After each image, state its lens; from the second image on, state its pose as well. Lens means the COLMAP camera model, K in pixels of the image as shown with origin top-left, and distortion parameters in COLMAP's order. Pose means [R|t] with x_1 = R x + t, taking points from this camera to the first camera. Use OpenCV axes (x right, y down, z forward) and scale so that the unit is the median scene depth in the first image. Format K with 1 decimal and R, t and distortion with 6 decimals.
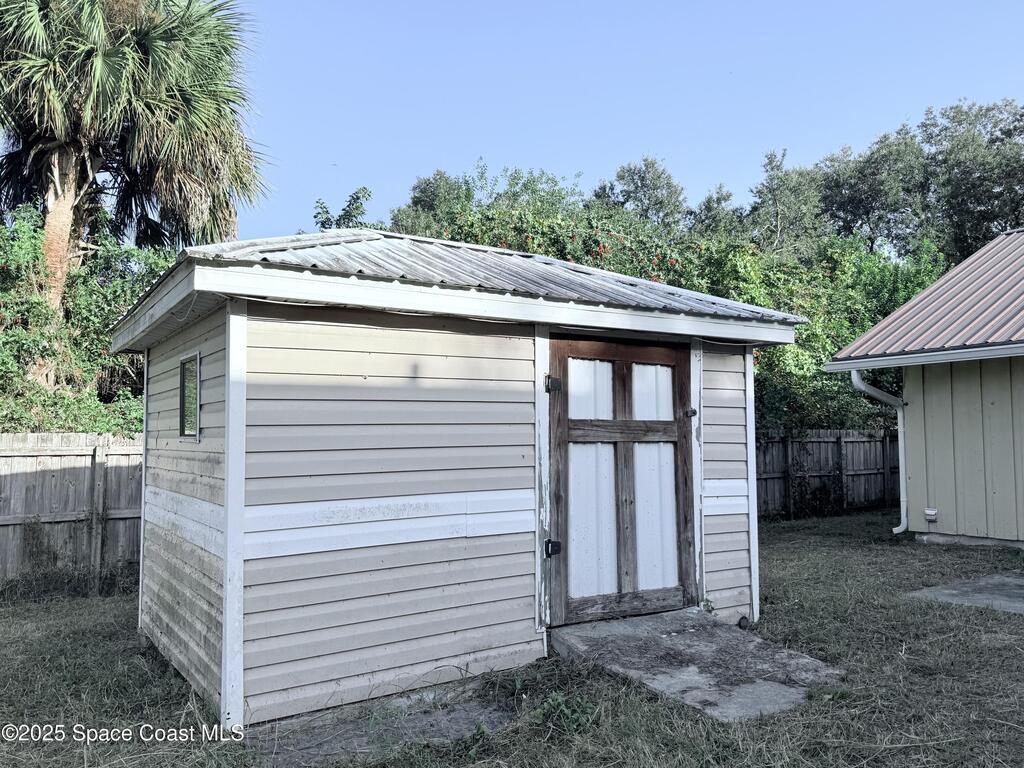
lens RADIAL K [[773.2, 0, 512.0], [0, 773.2, 384.0], [0, 0, 1]] dist [0.006892, 0.002162]
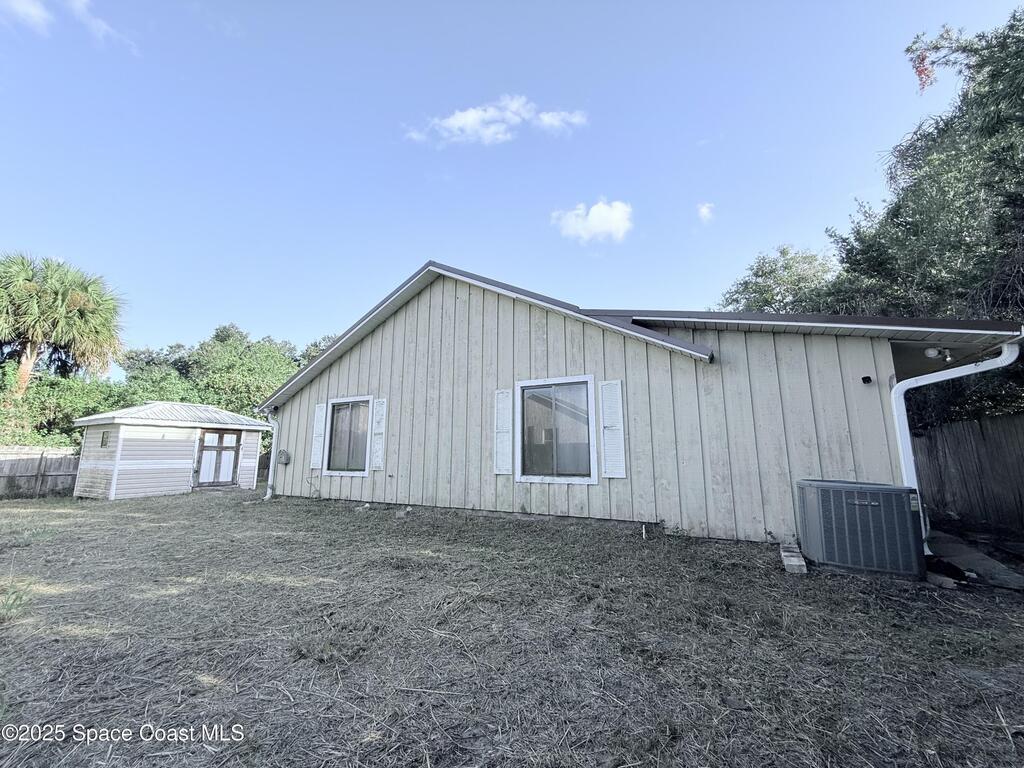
lens RADIAL K [[409.2, 0, 508.1], [0, 409.2, 384.7], [0, 0, 1]] dist [0.001135, -0.000321]
pose [[0.886987, 0.087136, 0.453499, 0.521888], [-0.041188, 0.993050, -0.110248, -0.120478], [-0.459954, 0.079109, 0.884412, -2.039358]]
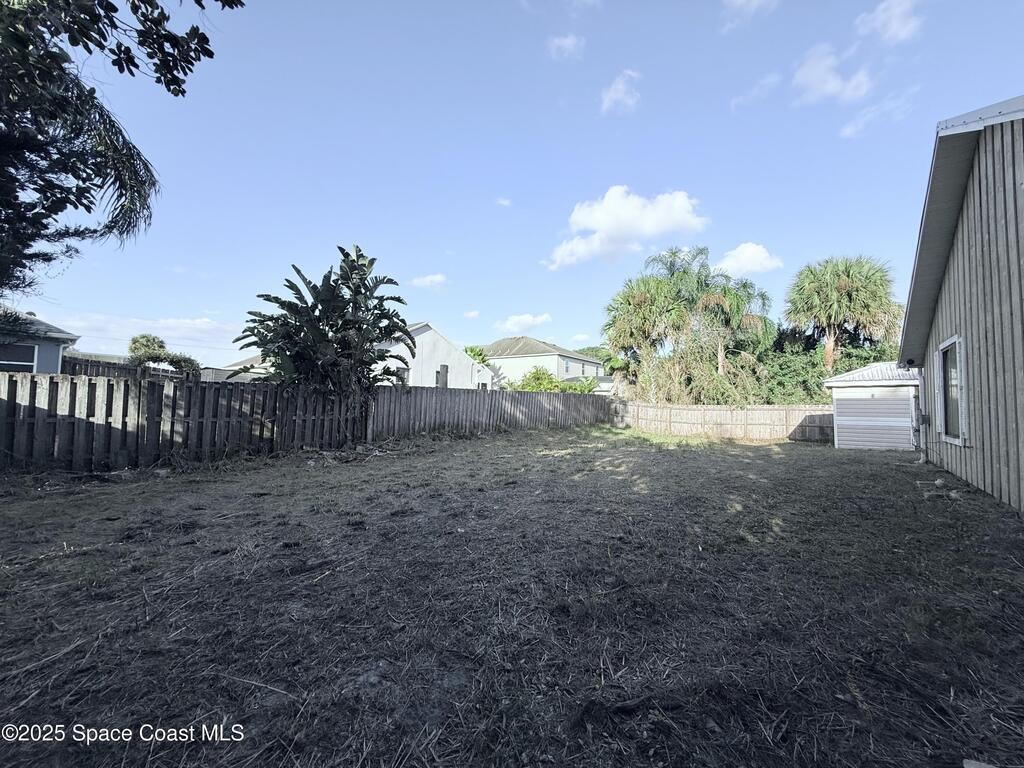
lens RADIAL K [[409.2, 0, 508.1], [0, 409.2, 384.7], [0, 0, 1]] dist [0.001135, -0.000321]
pose [[0.281701, -0.033214, -0.958927, 1.570719], [0.050912, 0.998510, -0.019629, -0.133148], [0.958151, -0.043291, 0.282972, -1.882031]]
